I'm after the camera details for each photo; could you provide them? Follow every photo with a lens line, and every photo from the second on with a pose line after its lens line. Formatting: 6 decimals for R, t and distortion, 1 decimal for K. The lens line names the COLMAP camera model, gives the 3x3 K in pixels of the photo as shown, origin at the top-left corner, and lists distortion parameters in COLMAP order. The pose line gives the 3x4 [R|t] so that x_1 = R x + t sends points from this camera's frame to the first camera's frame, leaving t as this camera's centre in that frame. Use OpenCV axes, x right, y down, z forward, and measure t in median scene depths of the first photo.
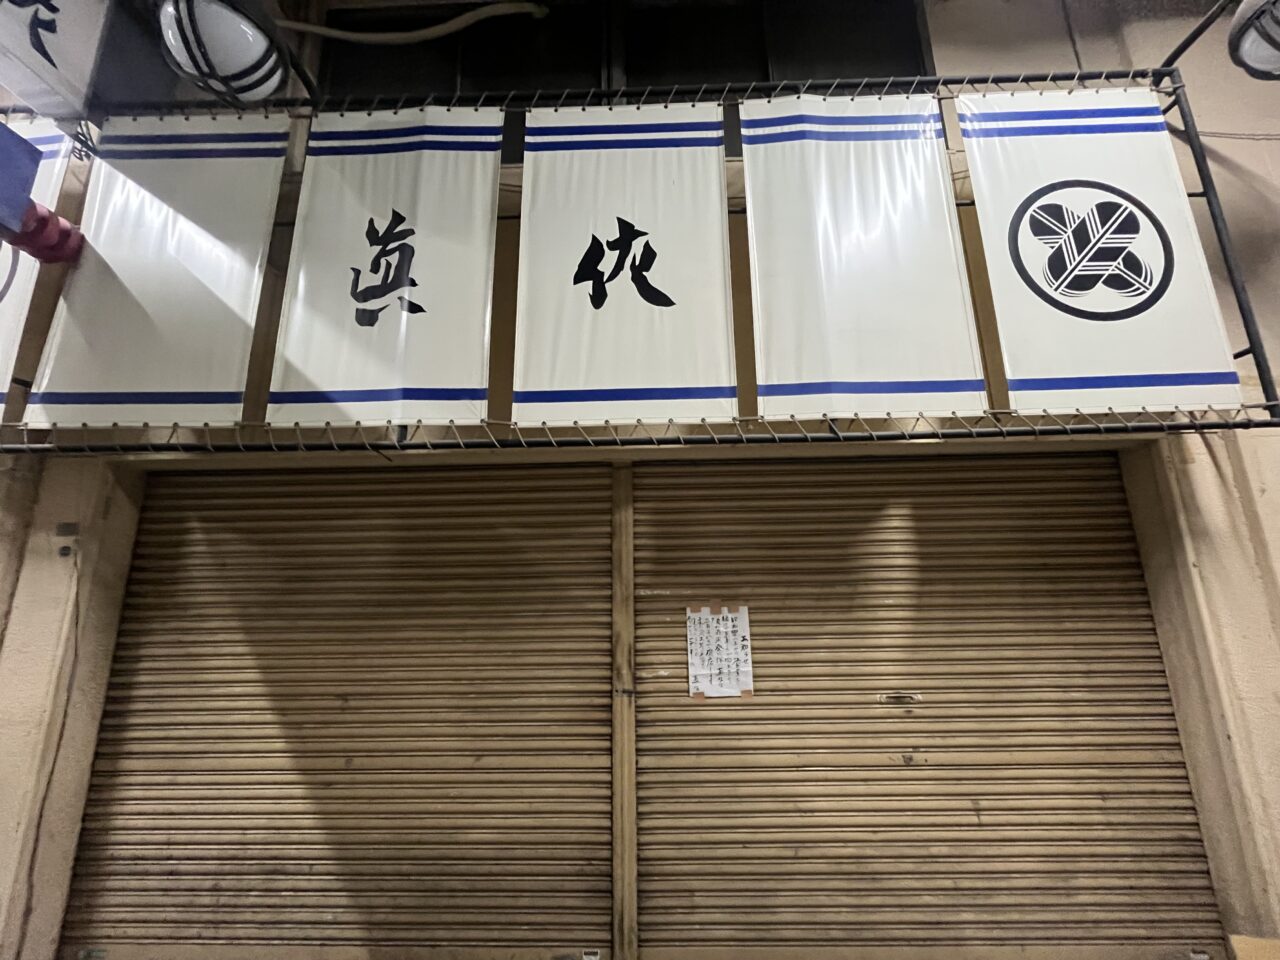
lens RADIAL K [[517.9, 0, 639.9], [0, 517.9, 475.0], [0, 0, 1]] dist [-0.006878, 0.001234]
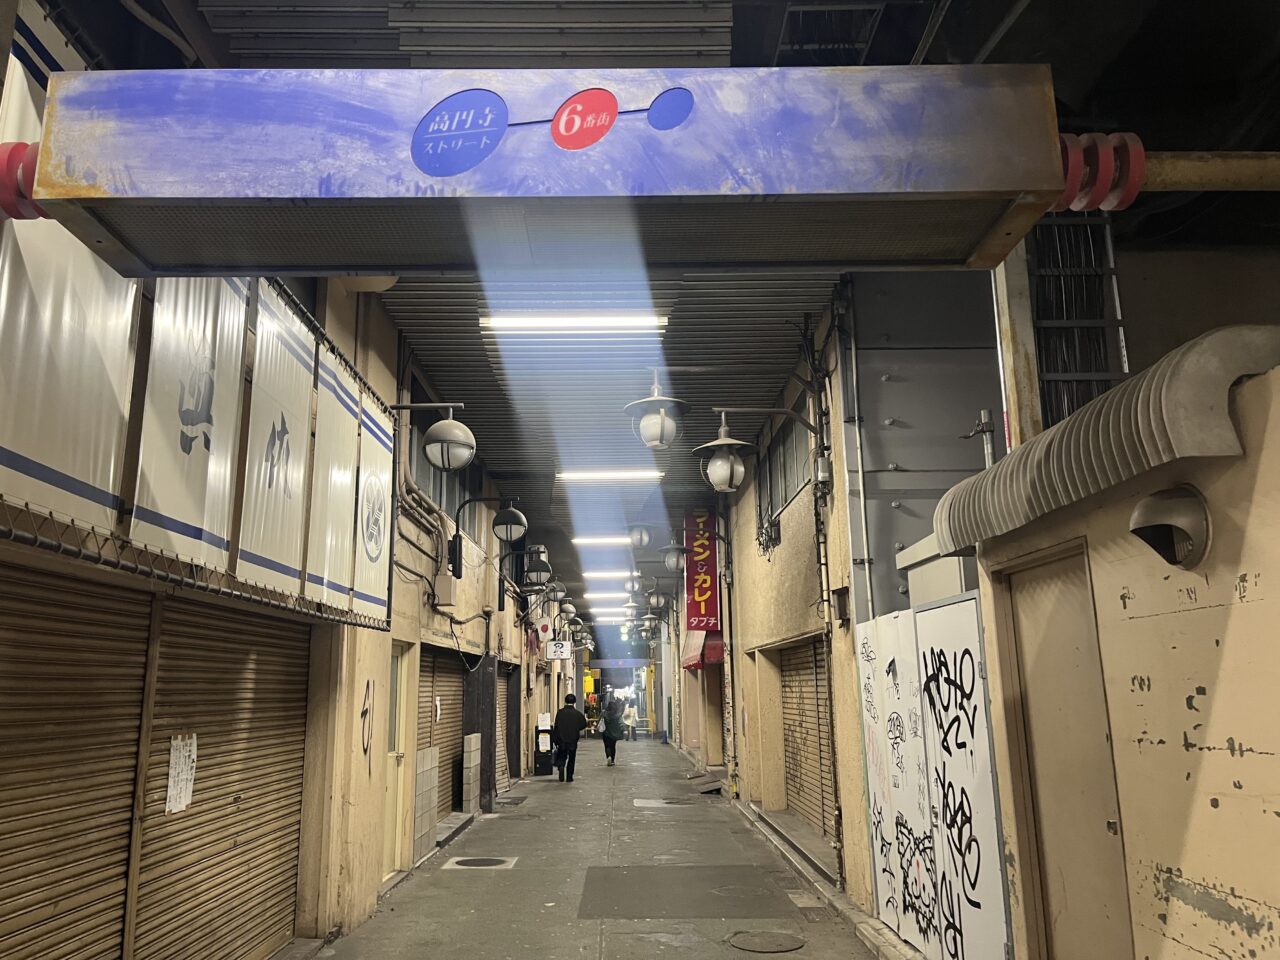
lens RADIAL K [[972.4, 0, 640.0], [0, 972.4, 480.9], [0, 0, 1]] dist [-0.003589, -0.003723]
pose [[-0.034895, 0.224538, 0.973840, -2.143235], [-0.190283, 0.955116, -0.227039, 0.016736], [-0.981109, -0.193227, 0.009397, 0.105040]]
